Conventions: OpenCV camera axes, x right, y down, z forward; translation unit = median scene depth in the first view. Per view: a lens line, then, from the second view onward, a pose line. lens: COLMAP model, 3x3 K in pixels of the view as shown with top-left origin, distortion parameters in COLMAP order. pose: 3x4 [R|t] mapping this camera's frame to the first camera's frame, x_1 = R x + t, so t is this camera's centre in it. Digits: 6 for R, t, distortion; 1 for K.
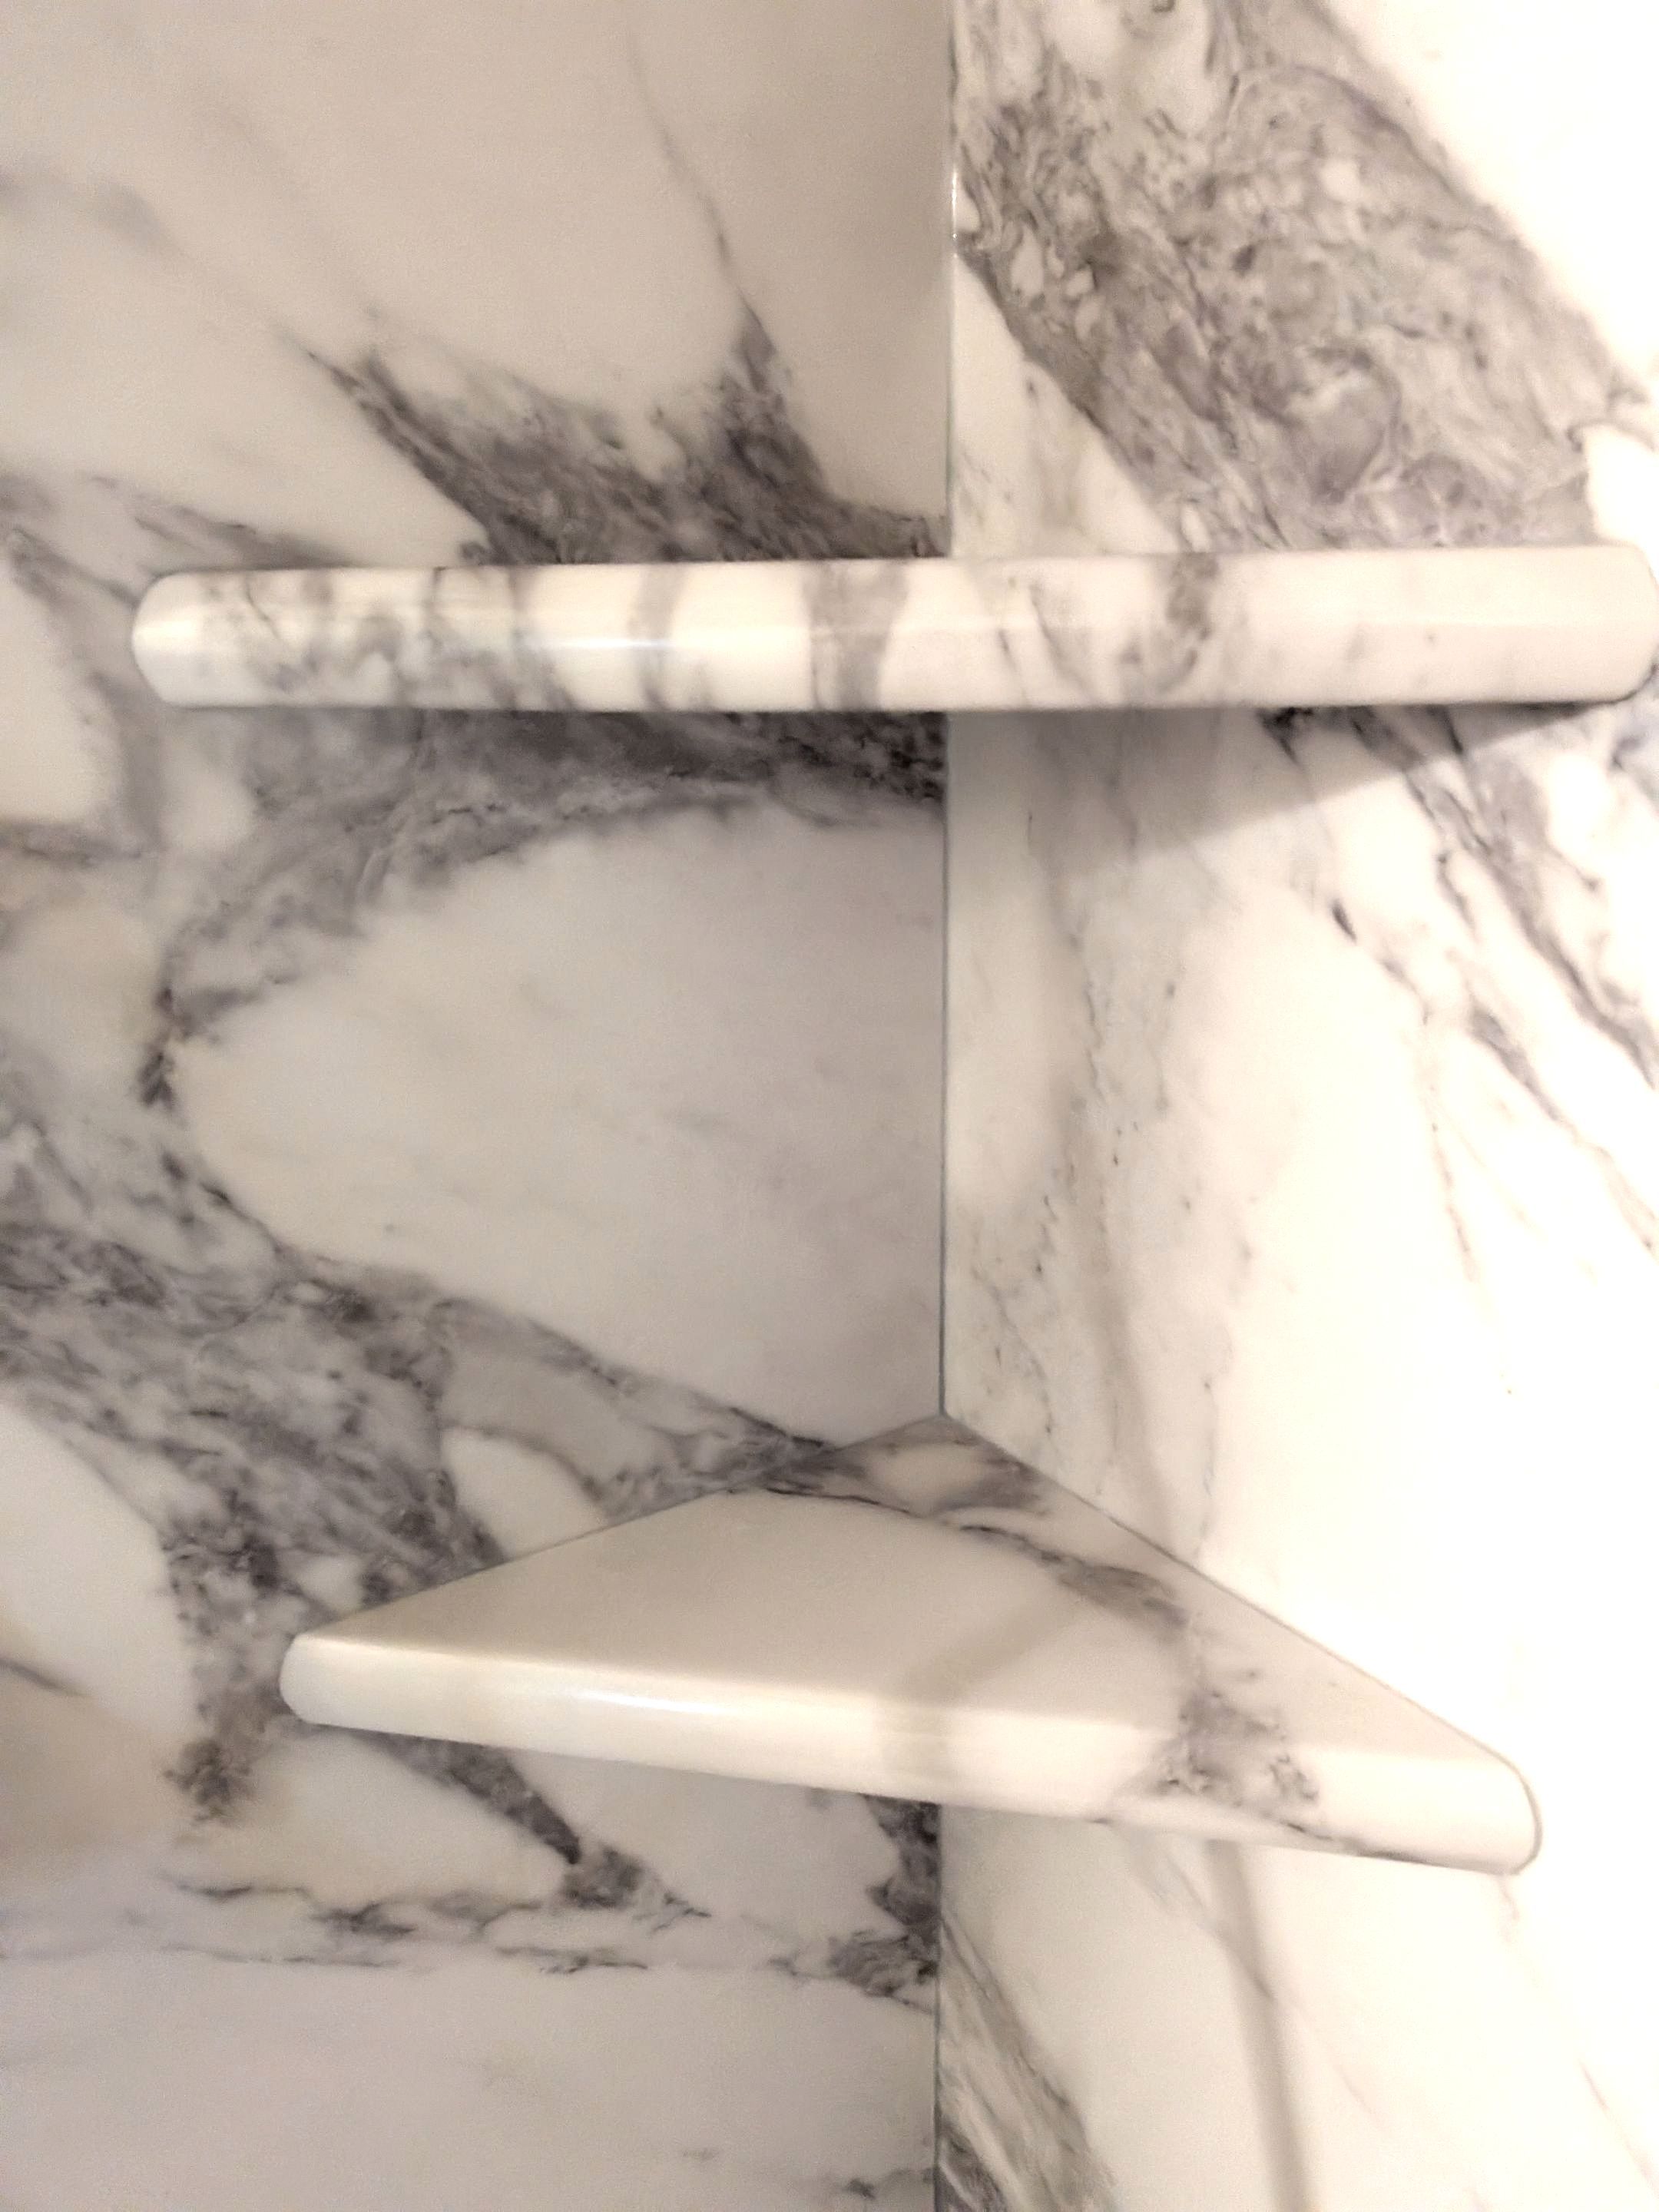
lens RADIAL K [[1584.2, 0, 841.7], [0, 1584.2, 1059.6], [0, 0, 1]] dist [0.060039, -0.111162]
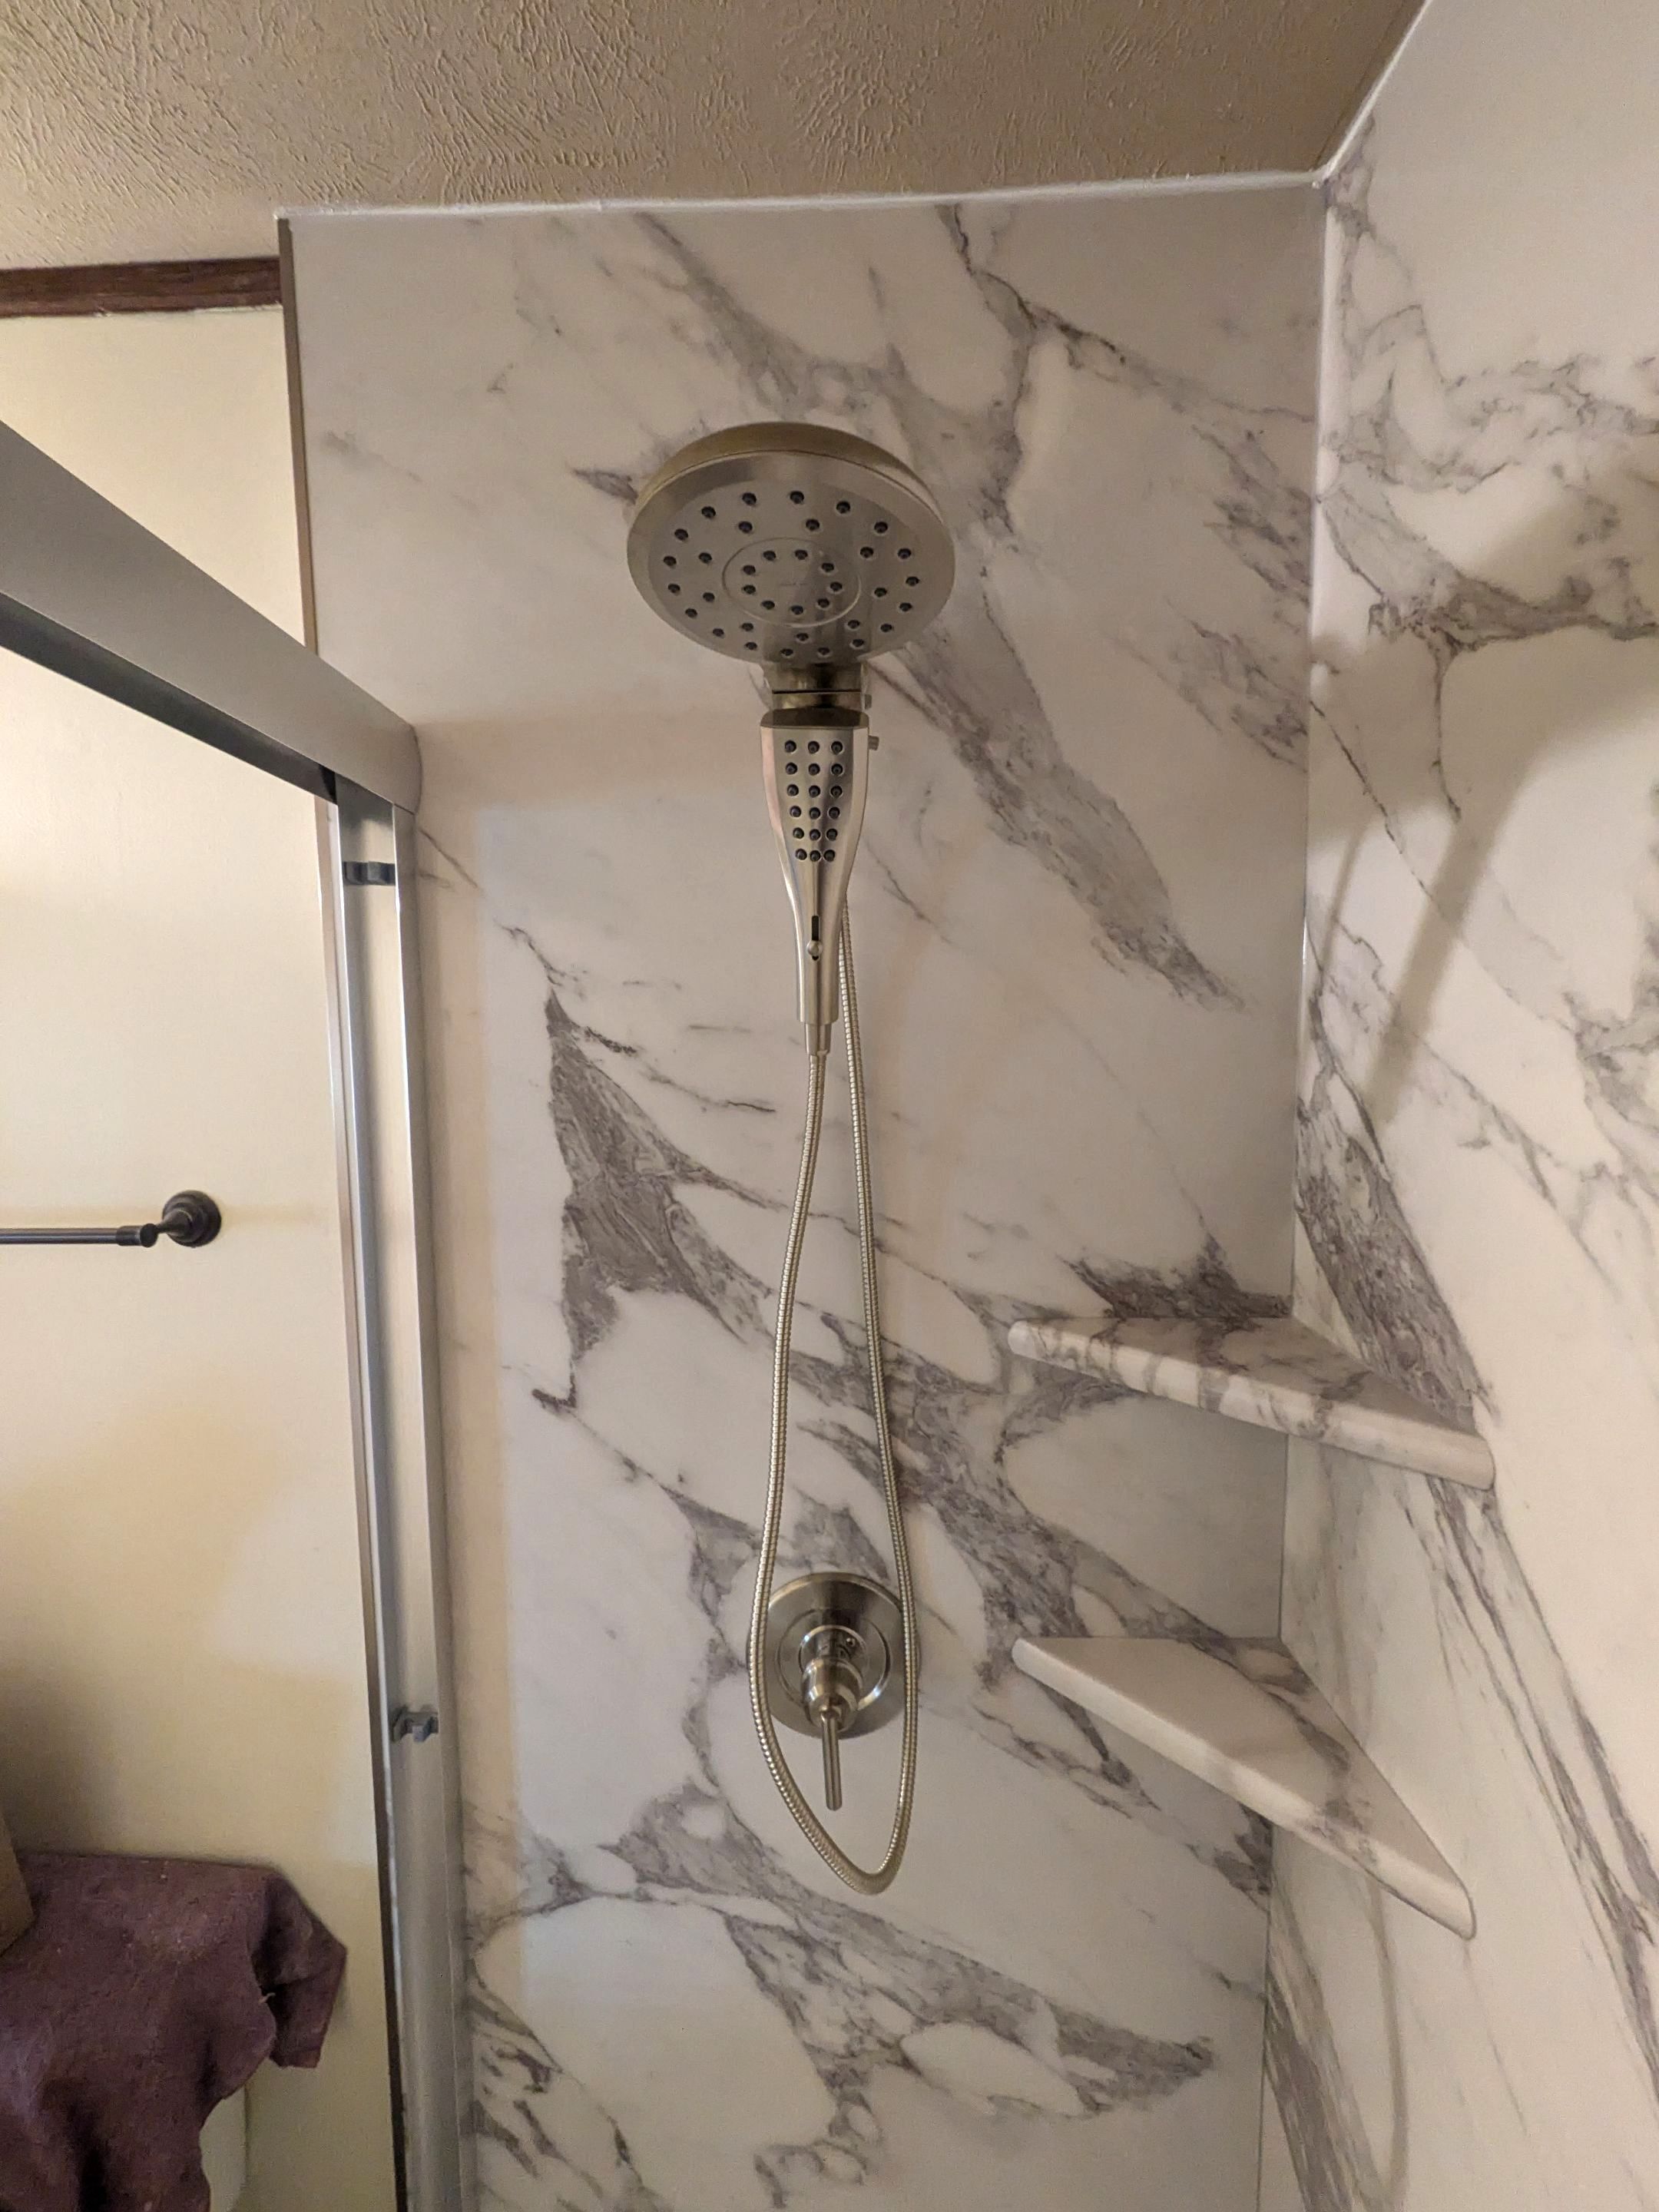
lens RADIAL K [[875.2, 0, 829.5], [0, 875.2, 1106.0], [0, 0, 1]] dist [0.001136, -0.000100]
pose [[0.821038, 0.048901, -0.568776, 0.290310], [-0.144858, 0.981561, -0.124715, -0.410497], [0.552190, 0.184788, 0.812982, -0.824863]]
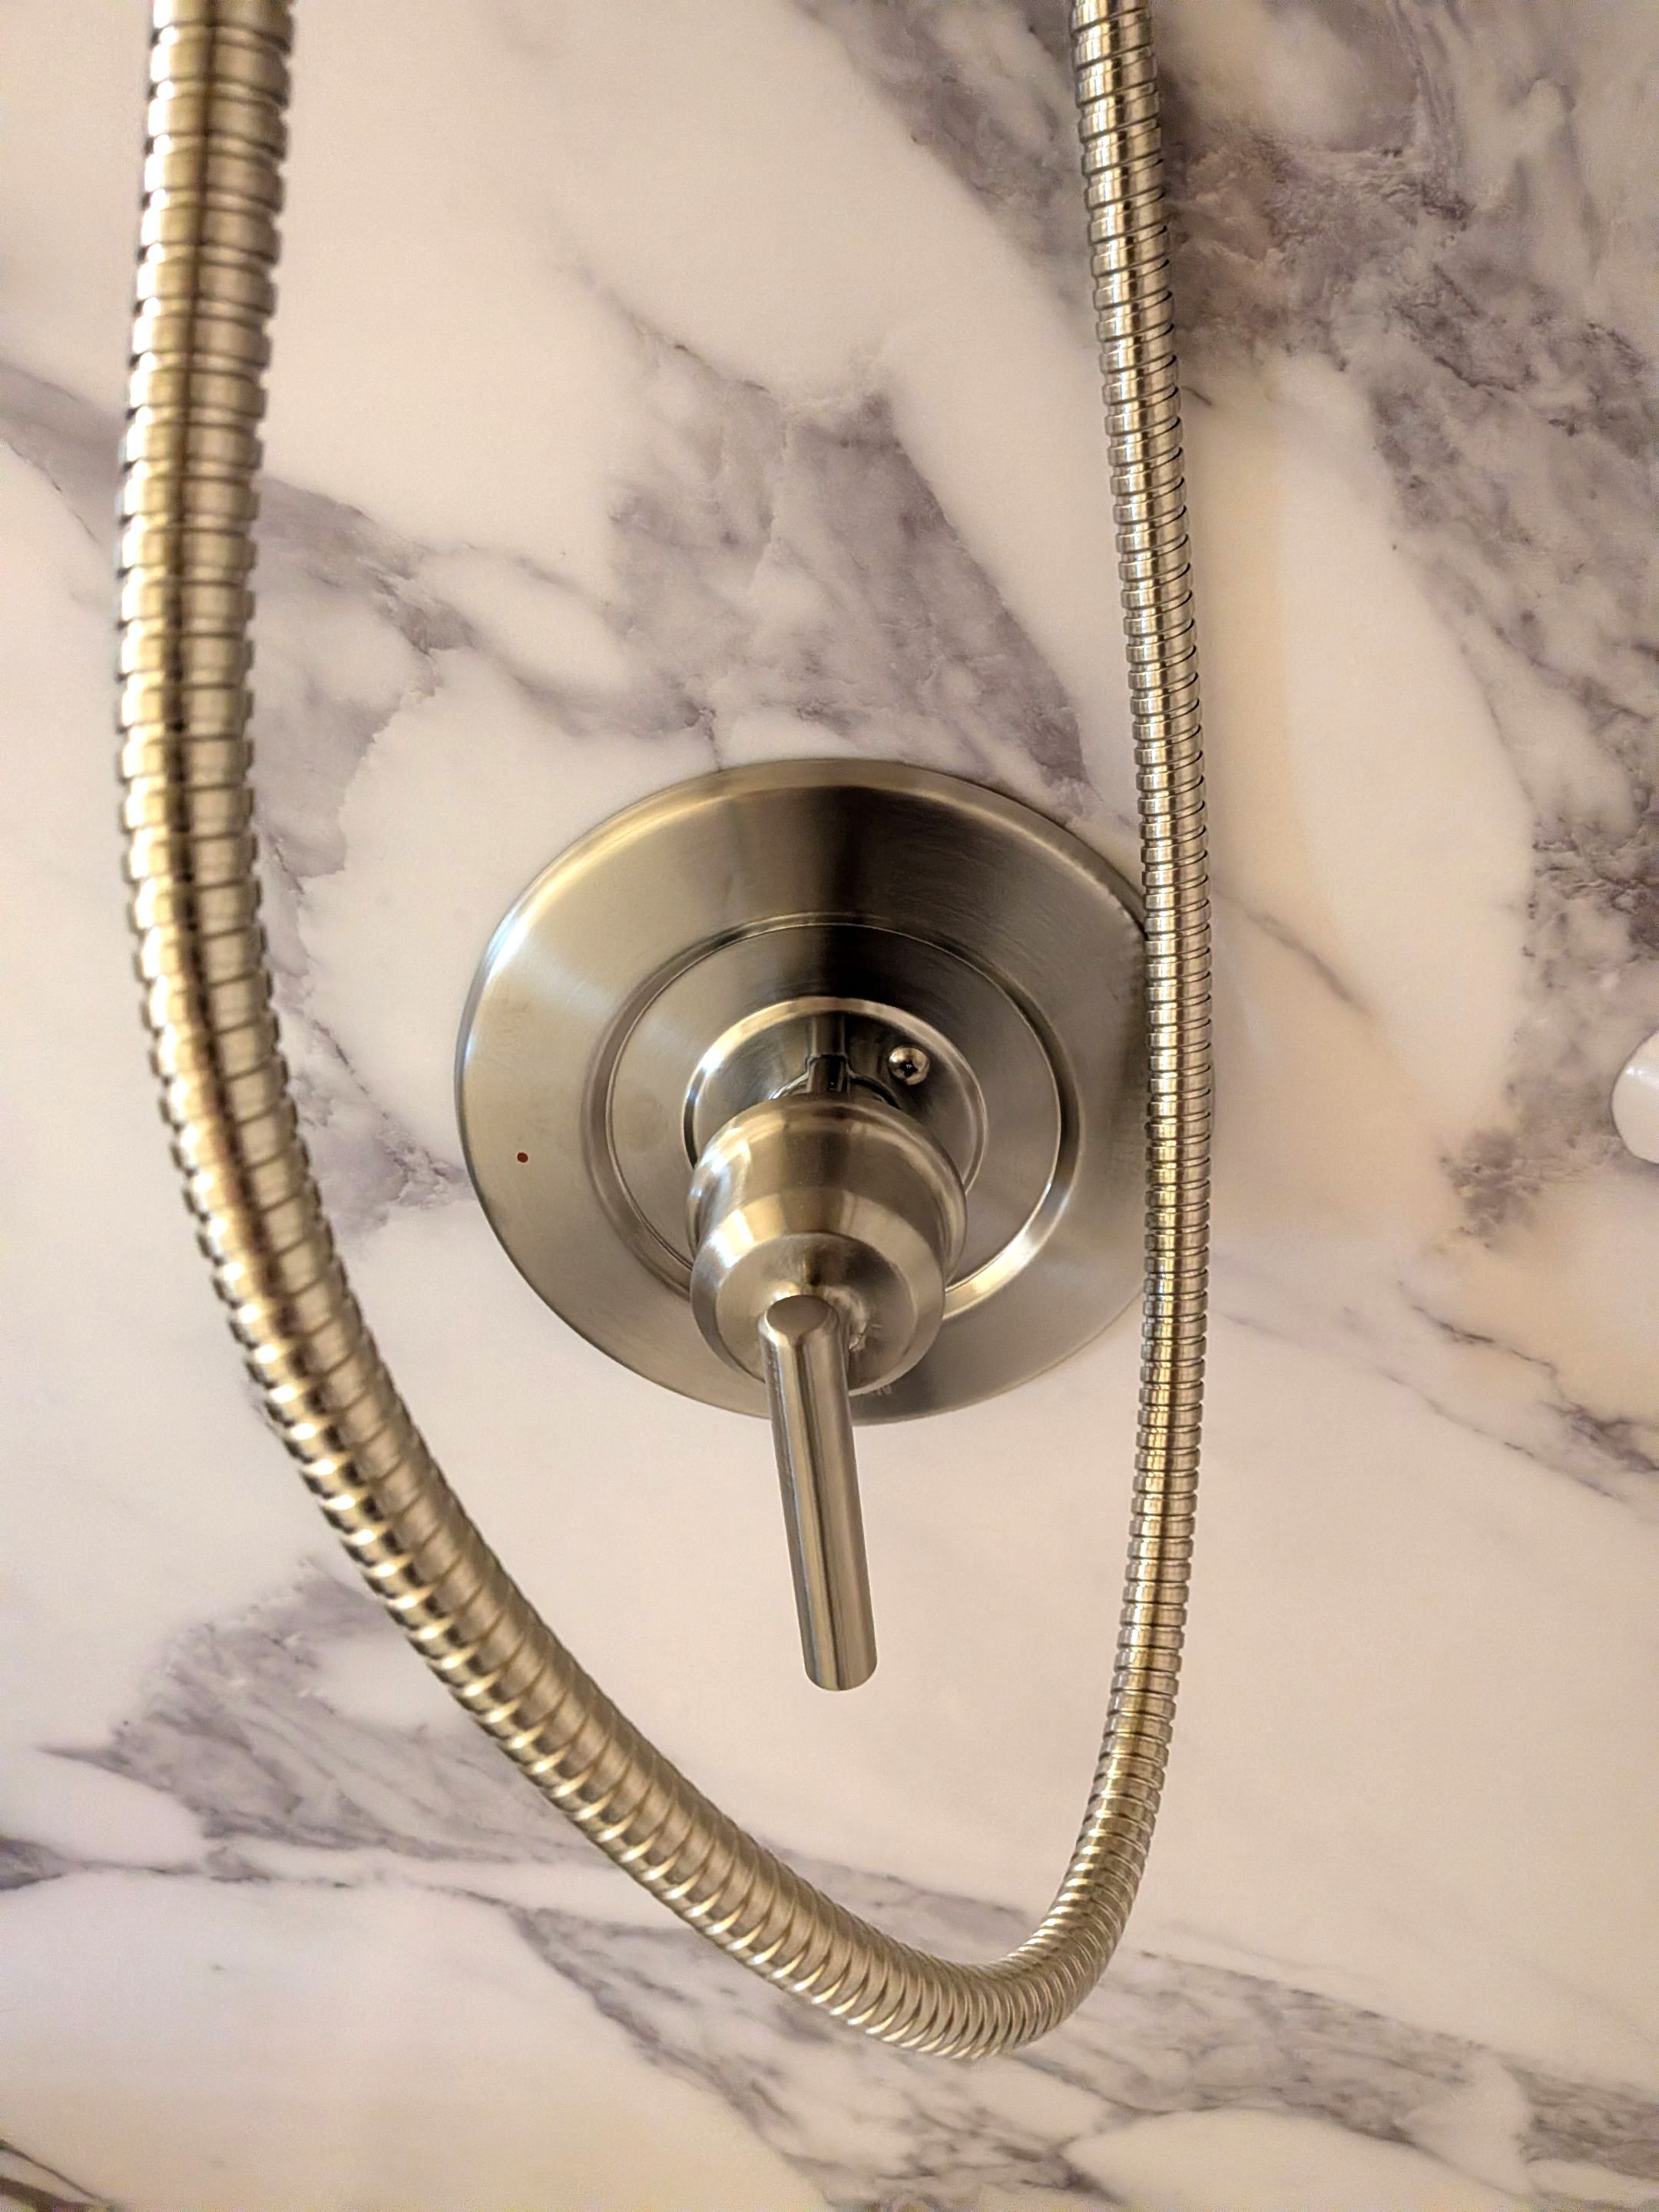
lens RADIAL K [[1584.2, 0, 841.7], [0, 1584.2, 1059.6], [0, 0, 1]] dist [0.060039, -0.111162]
pose [[0.821786, 0.244391, -0.514724, -0.287694], [-0.117586, 0.956641, 0.266480, 0.242016], [0.557531, -0.158465, 0.814891, 0.243417]]
